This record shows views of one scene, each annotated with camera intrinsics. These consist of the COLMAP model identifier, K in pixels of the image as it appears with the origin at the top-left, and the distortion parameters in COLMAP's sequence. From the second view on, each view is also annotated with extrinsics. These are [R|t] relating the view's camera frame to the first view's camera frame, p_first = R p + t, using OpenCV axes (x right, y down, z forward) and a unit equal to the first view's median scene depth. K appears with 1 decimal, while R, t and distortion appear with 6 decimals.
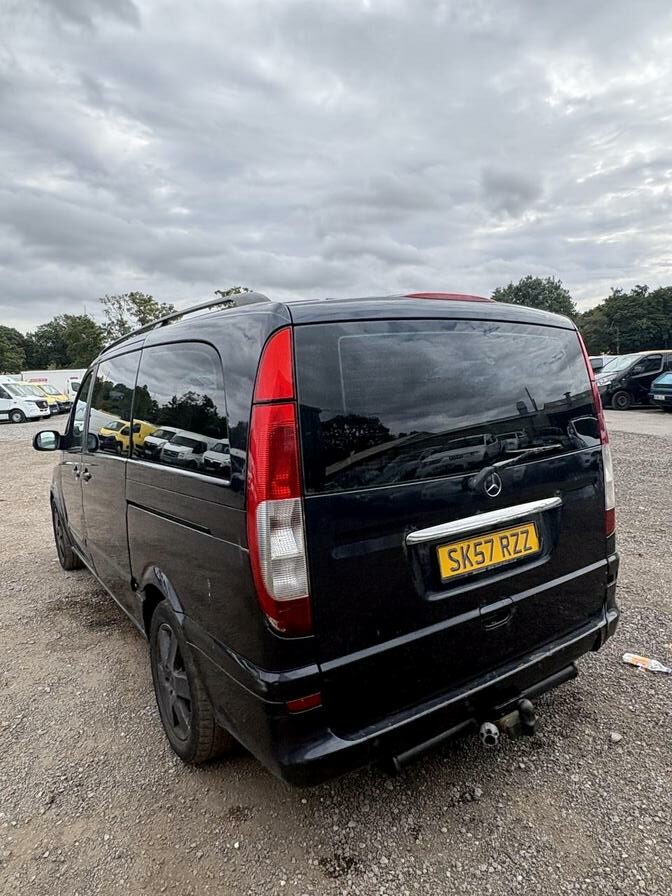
lens RADIAL K [[572.3, 0, 347.5], [0, 572.3, 439.2], [0, 0, 1]] dist [-0.000981, 0.000776]
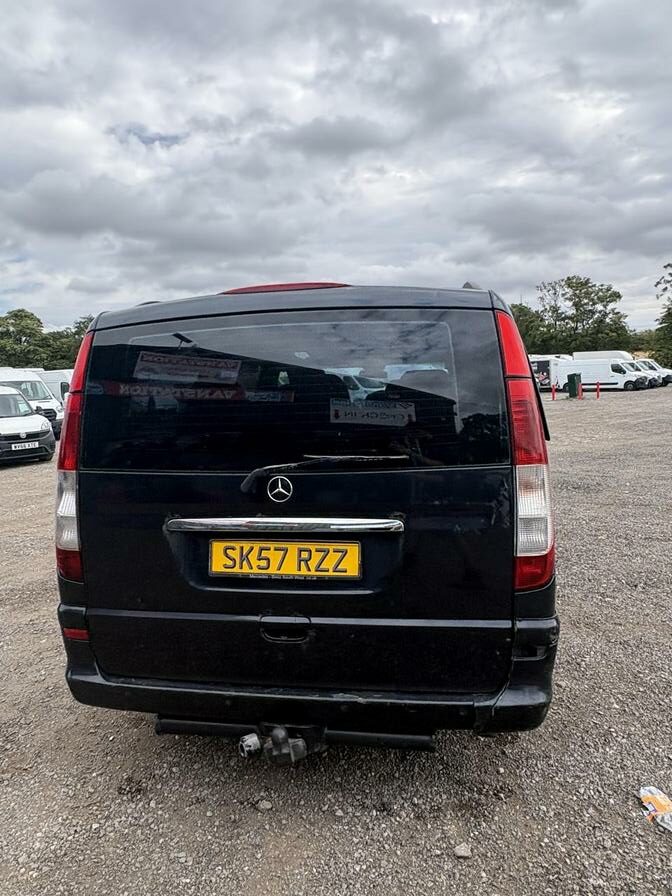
lens RADIAL K [[576.5, 0, 342.6], [0, 576.5, 444.8], [0, 0, 1]] dist [0.001086, 0.000559]
pose [[0.729306, 0.090929, -0.678118, 0.753315], [-0.068935, 0.995851, 0.059396, -0.042585], [0.680706, 0.003428, 0.732549, 0.305972]]
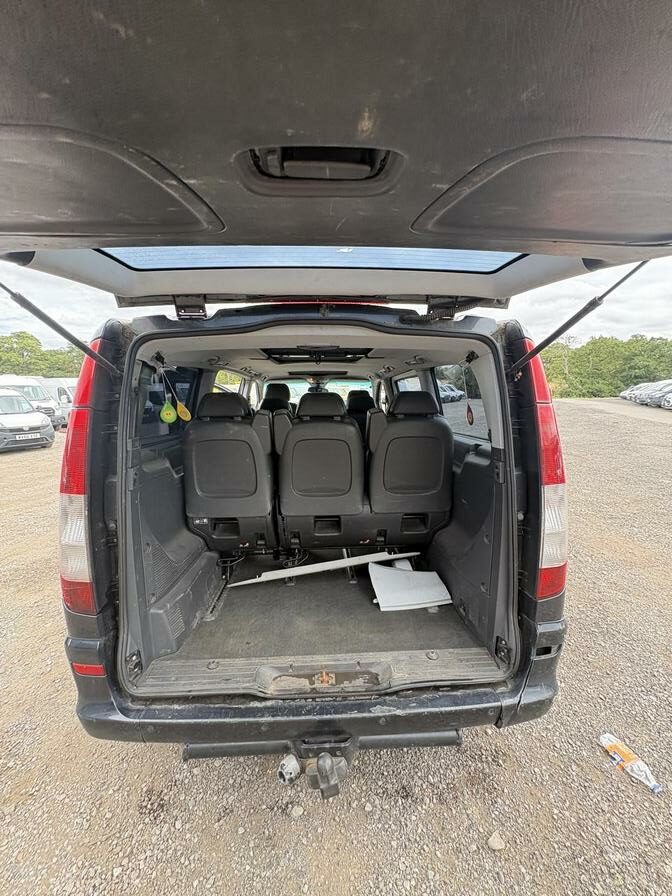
lens RADIAL K [[359.7, 0, 336.0], [0, 359.7, 448.0], [0, 0, 1]] dist [0.000449, 0.000044]
pose [[0.849876, 0.117515, -0.513713, 0.433749], [-0.084237, 0.992579, 0.087699, -0.057693], [0.520207, -0.031260, 0.853468, 0.423289]]
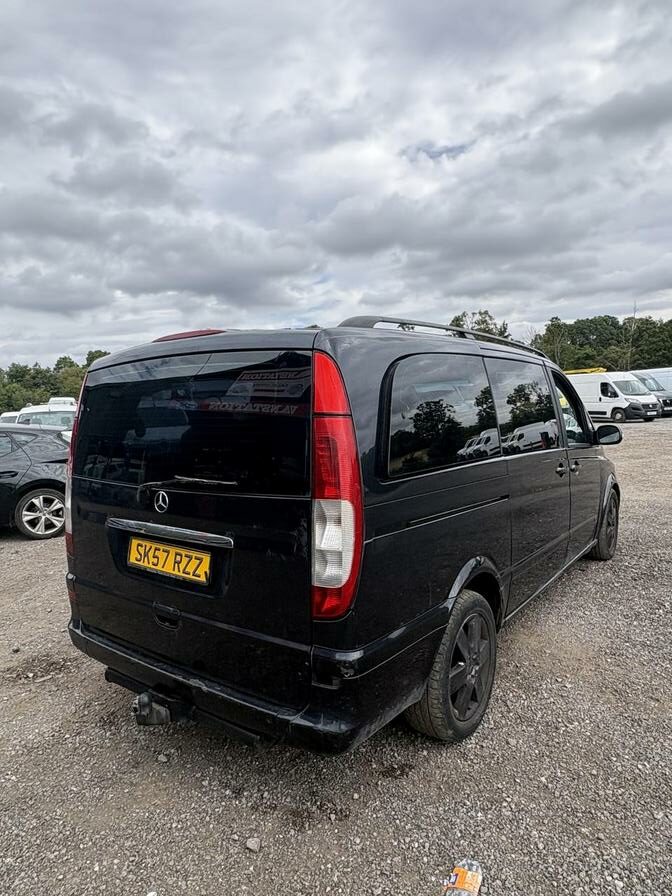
lens RADIAL K [[578.6, 0, 336.0], [0, 578.6, 448.0], [0, 0, 1]] dist [0.000187, 0.001246]
pose [[0.327833, 0.114056, -0.937826, 1.131141], [-0.078975, 0.992520, 0.093100, -0.126741], [0.941429, 0.043543, 0.334388, 0.741636]]
